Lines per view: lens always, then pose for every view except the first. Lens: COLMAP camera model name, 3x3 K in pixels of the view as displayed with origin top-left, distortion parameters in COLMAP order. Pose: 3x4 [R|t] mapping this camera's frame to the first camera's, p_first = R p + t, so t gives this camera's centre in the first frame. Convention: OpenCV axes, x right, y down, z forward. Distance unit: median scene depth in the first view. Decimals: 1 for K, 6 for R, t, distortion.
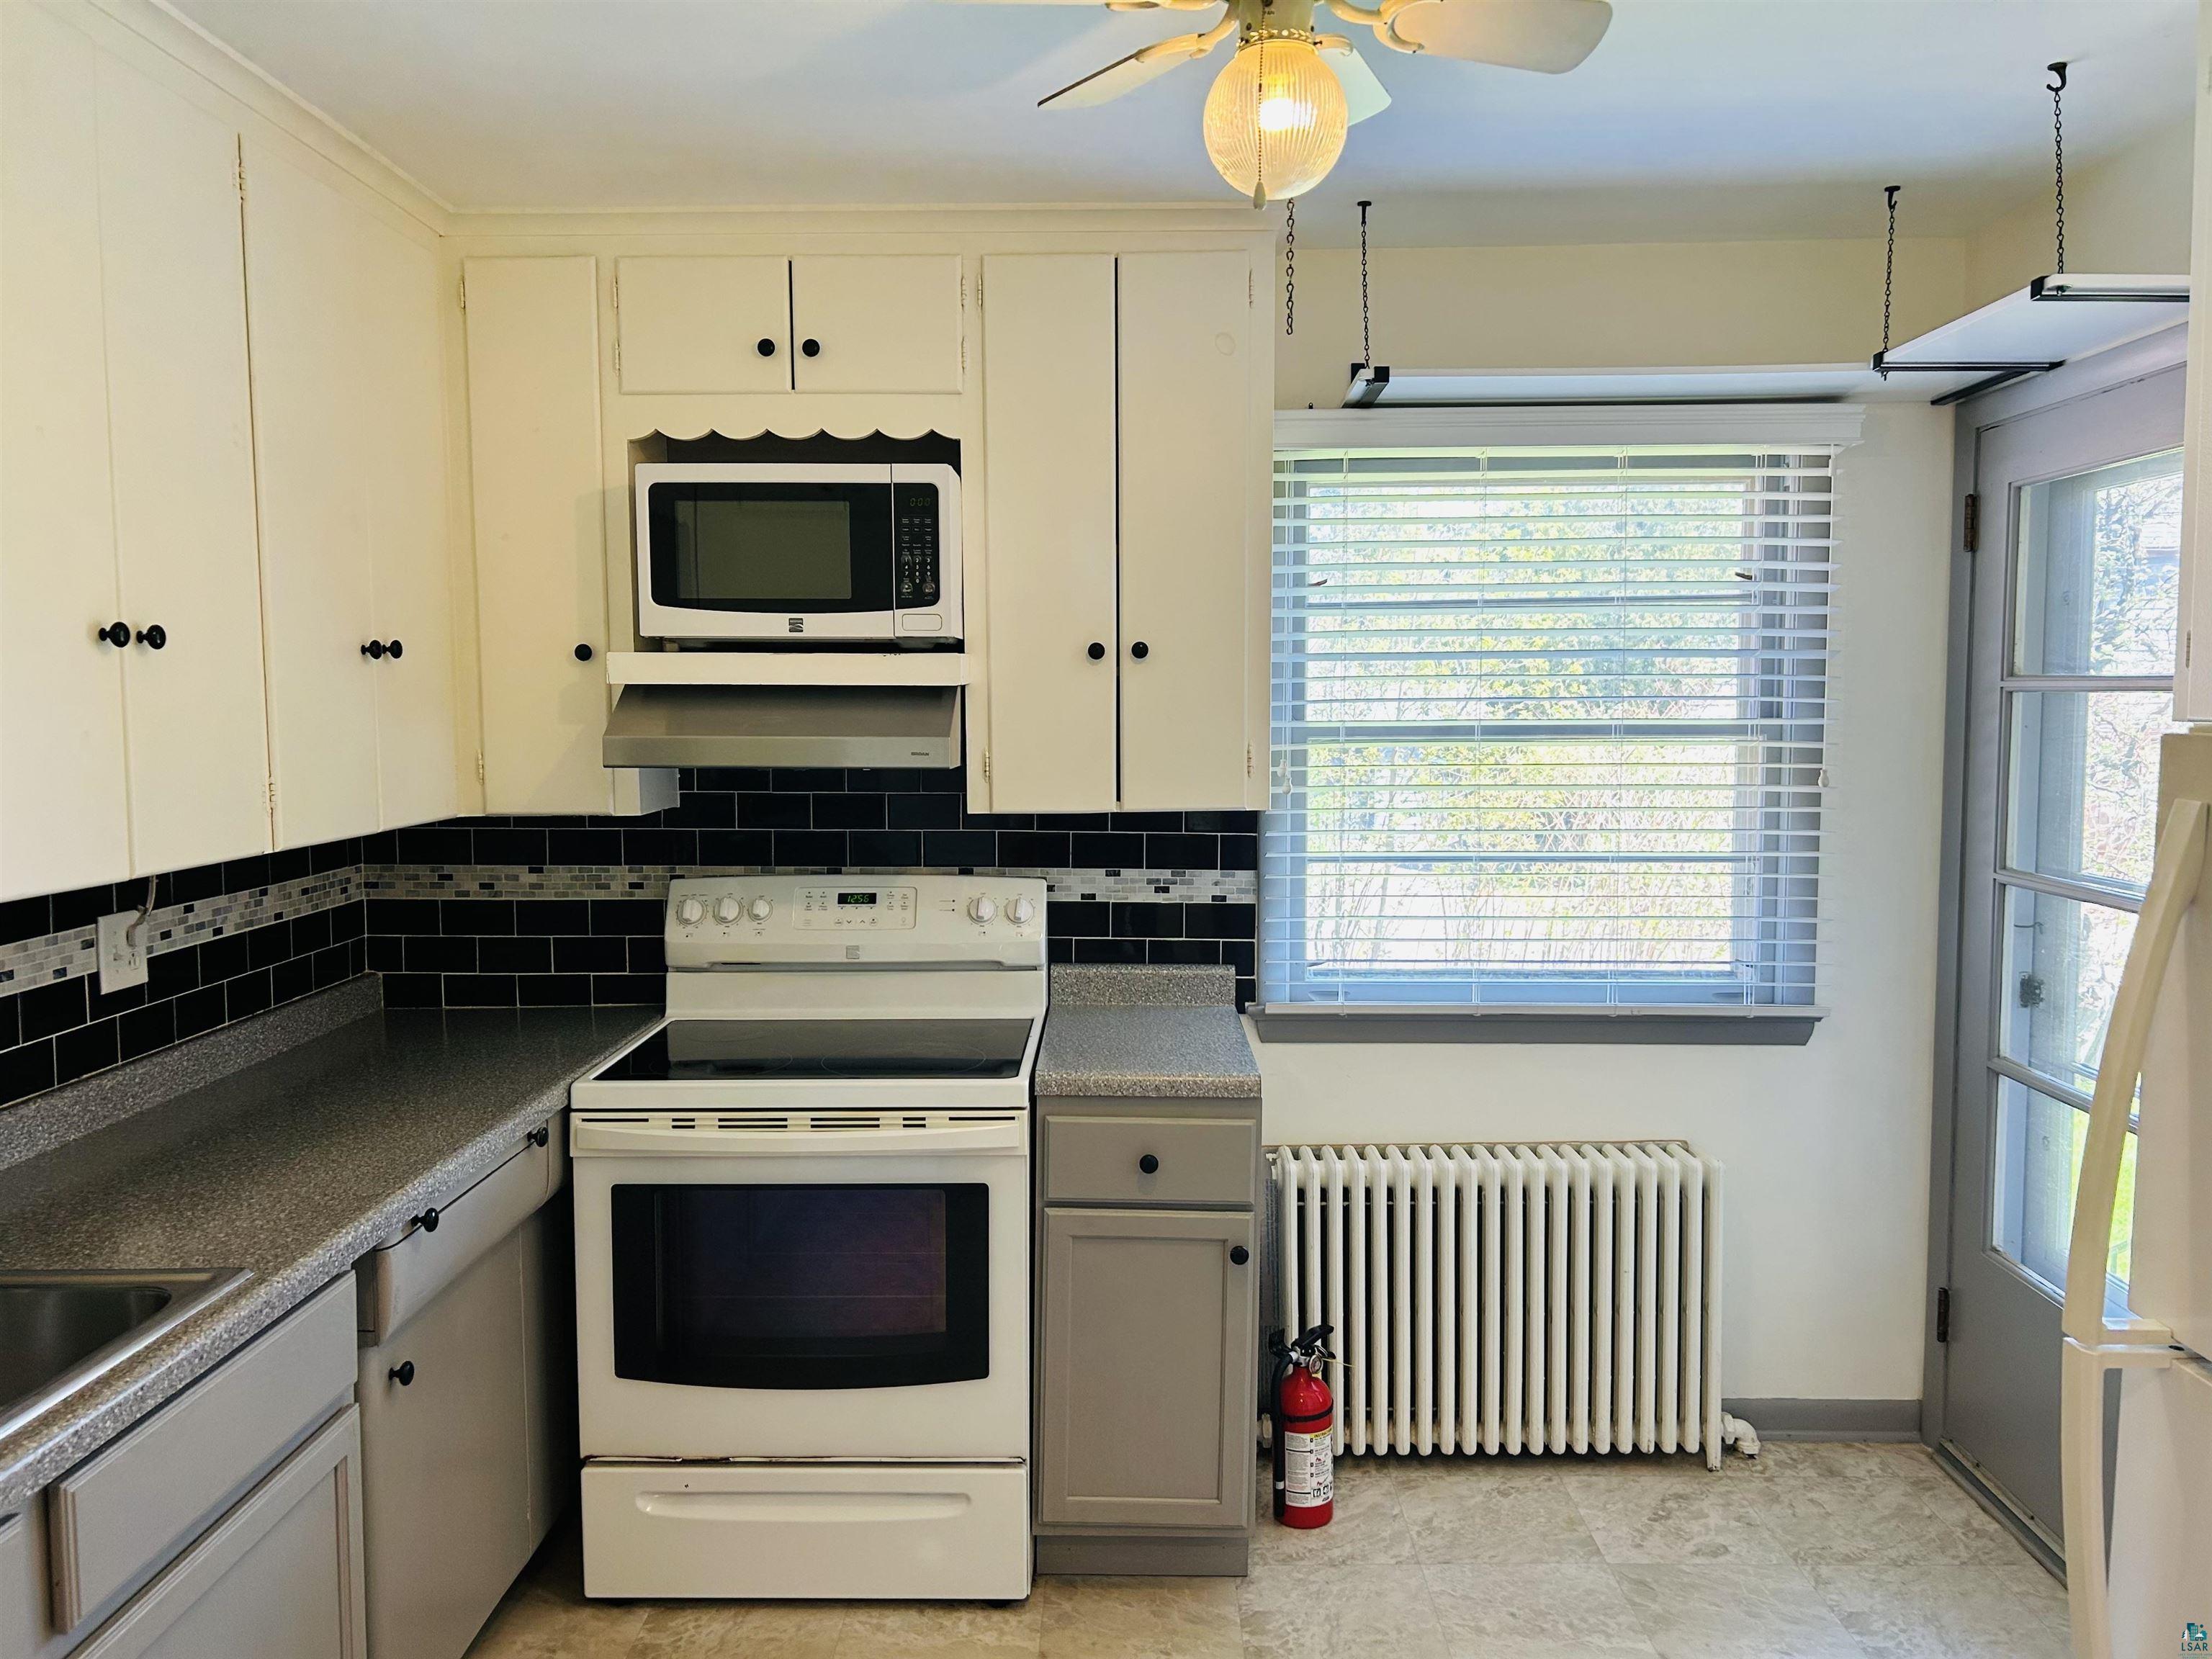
lens RADIAL K [[1660.5, 0, 1105.7], [0, 1660.5, 825.5], [0, 0, 1]] dist [0.067284, -0.074523]
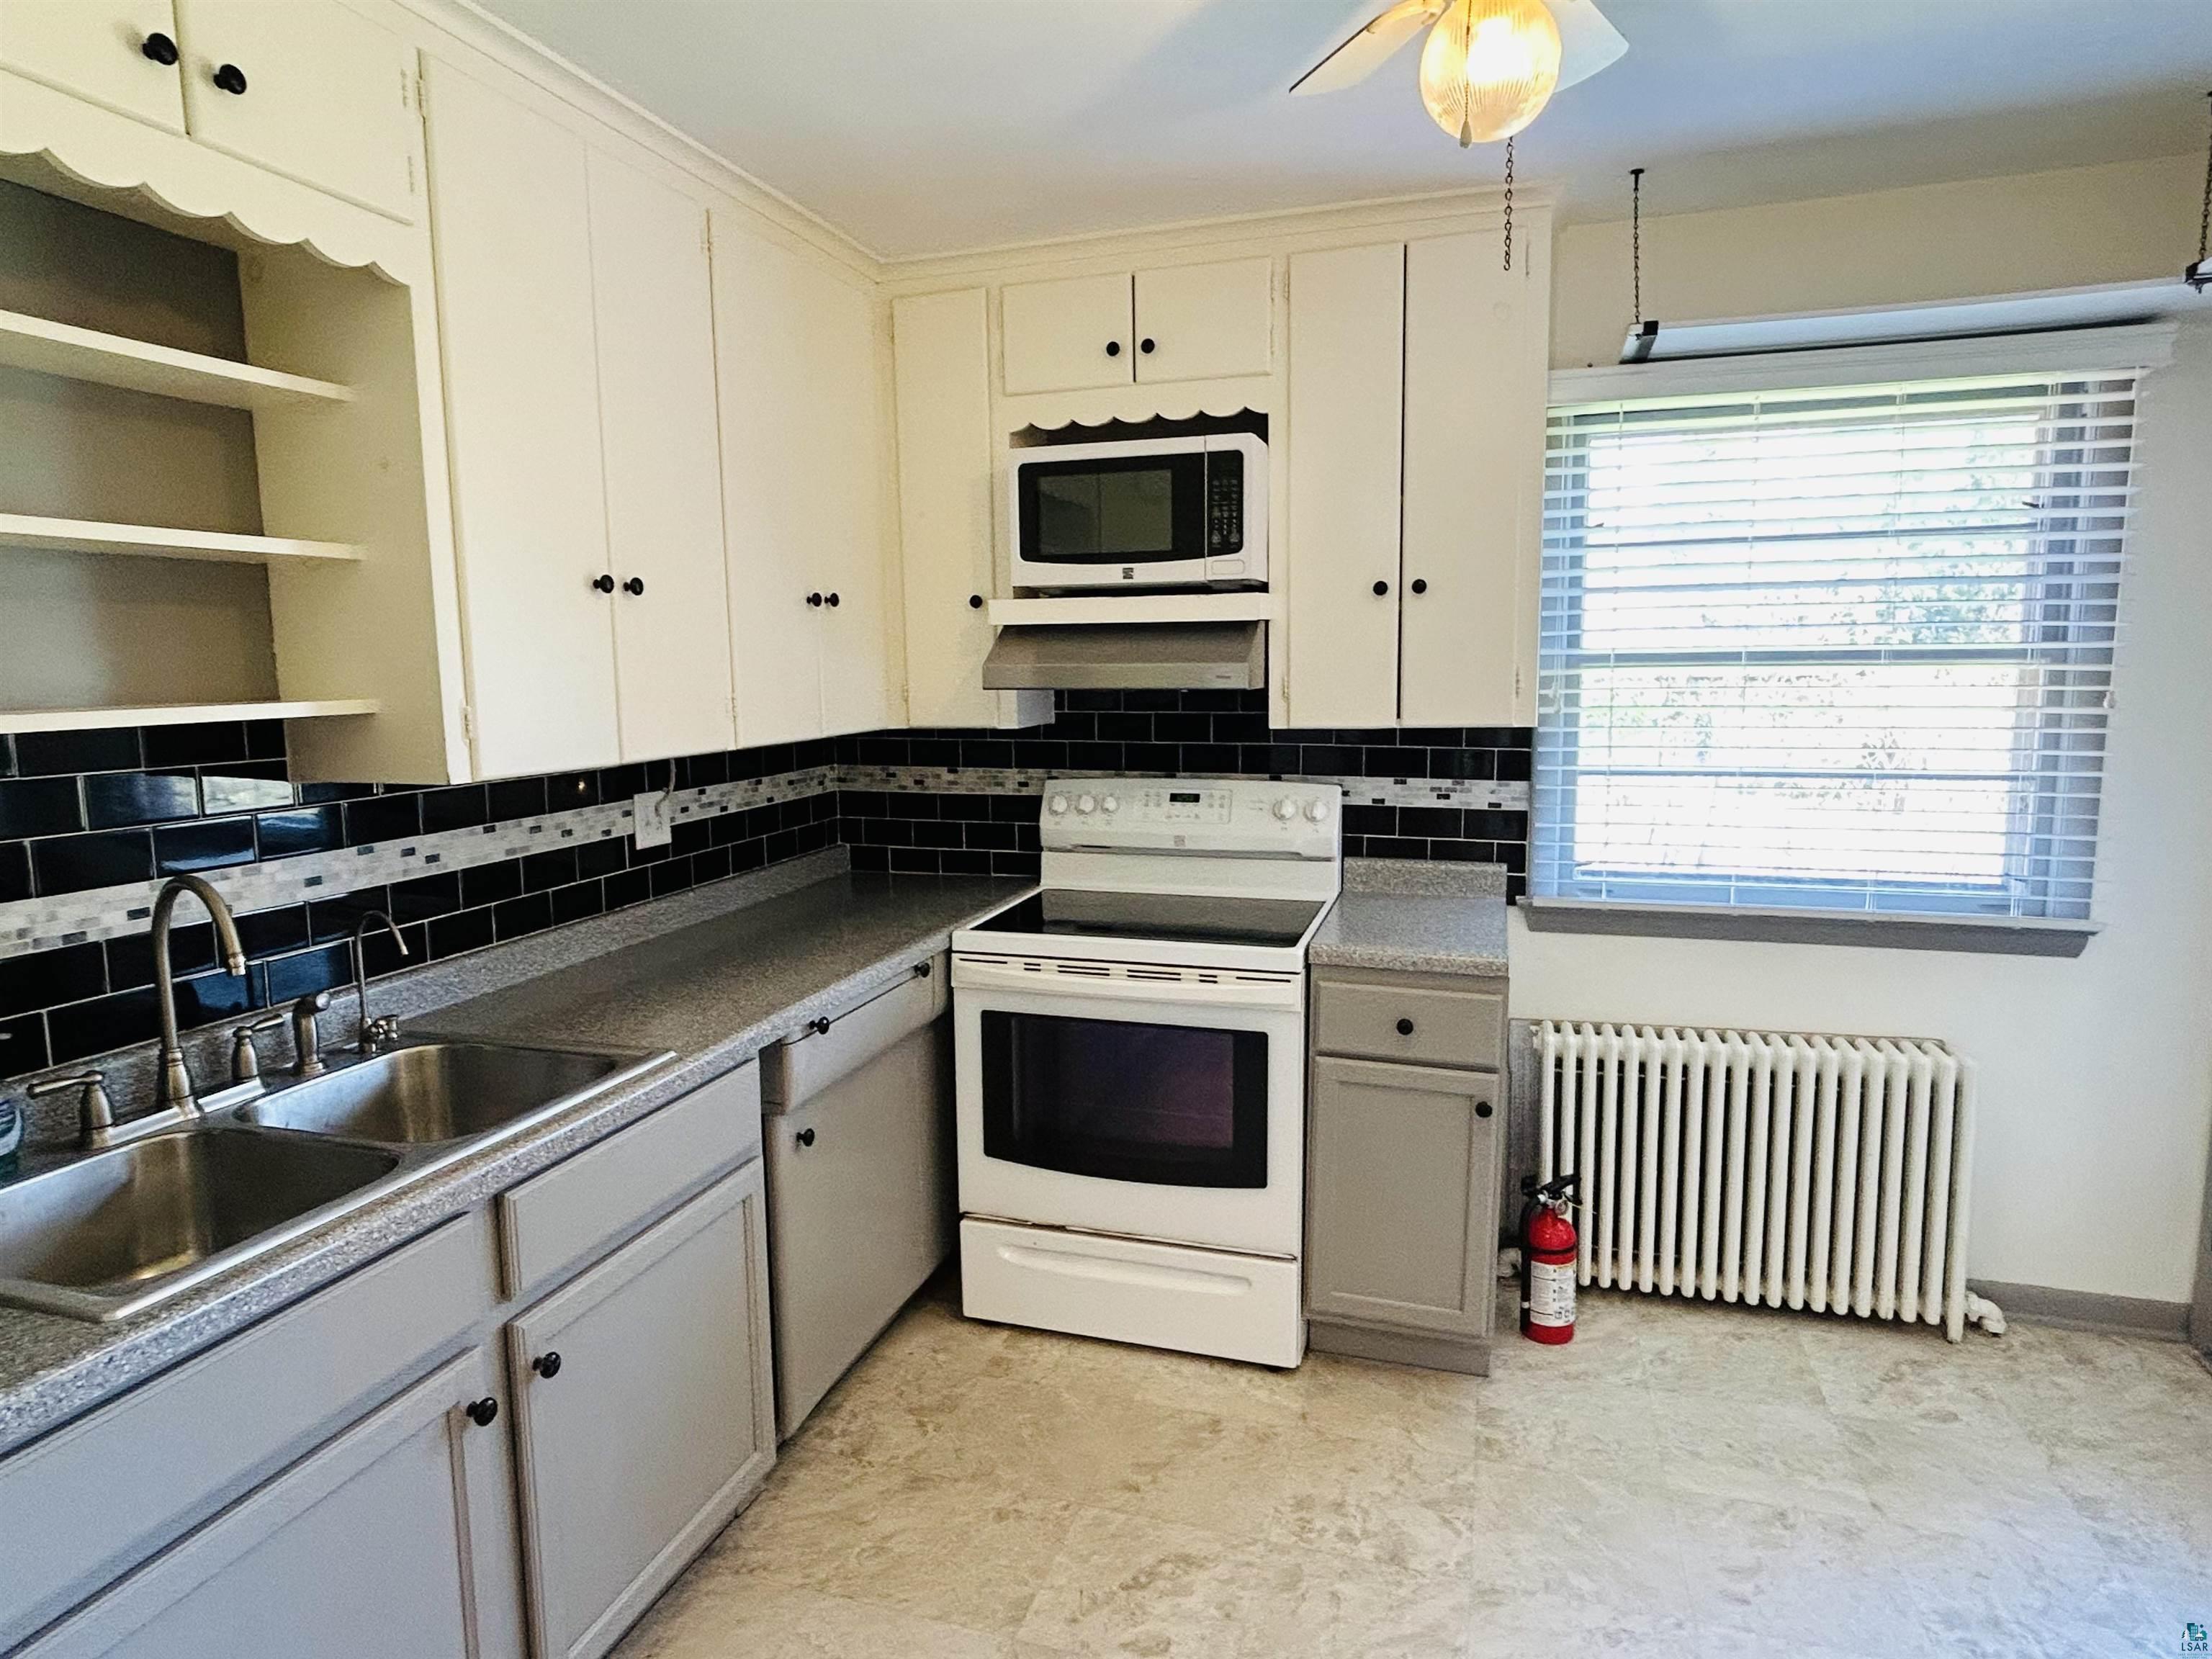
lens RADIAL K [[1278.5, 0, 1096.9], [0, 1278.5, 820.5], [0, 0, 1]] dist [-0.004589, 0.005151]
pose [[0.957400, 0.026815, -0.287518, 0.066597], [-0.012201, 0.998546, 0.052502, 0.013079], [0.288508, -0.046757, 0.956335, 0.078178]]
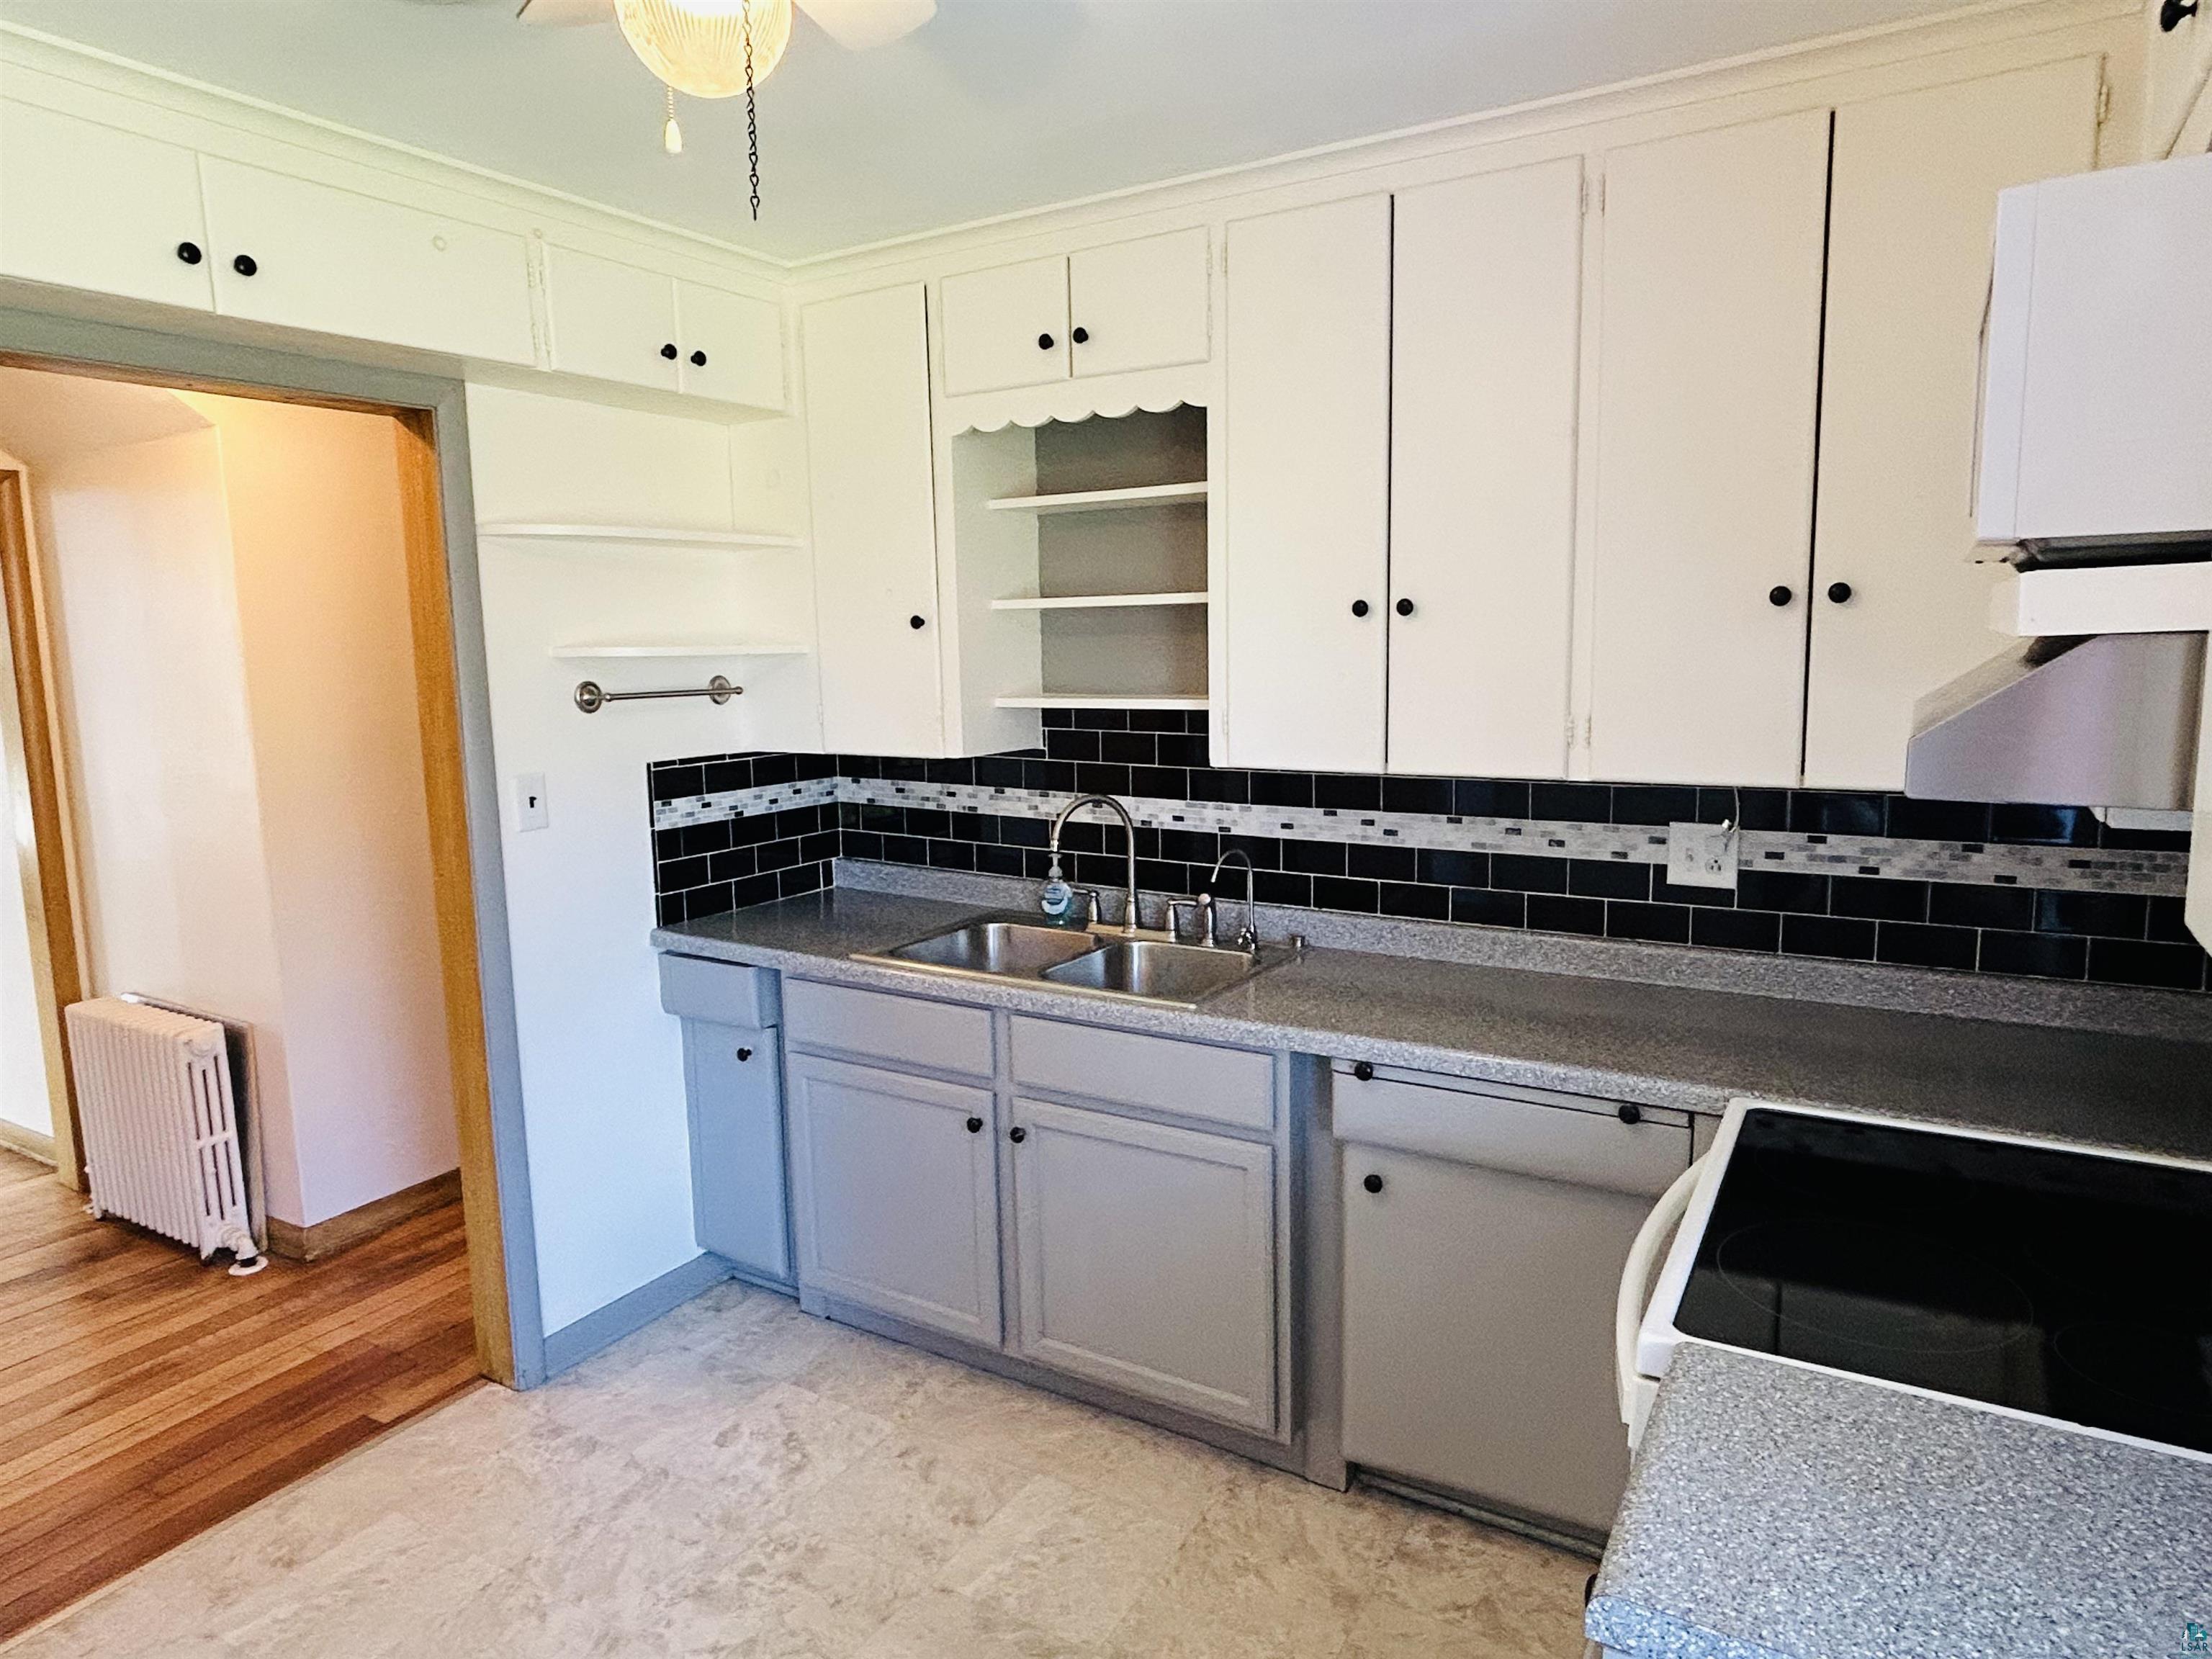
lens RADIAL K [[1348.2, 0, 1109.3], [0, 1348.2, 819.7], [0, 0, 1]] dist [0.001563, -0.000029]
pose [[-0.499366, 0.129388, -0.856675, 0.391438], [-0.048534, 0.983055, 0.176767, -0.087276], [0.865031, 0.129849, -0.484624, 0.955987]]
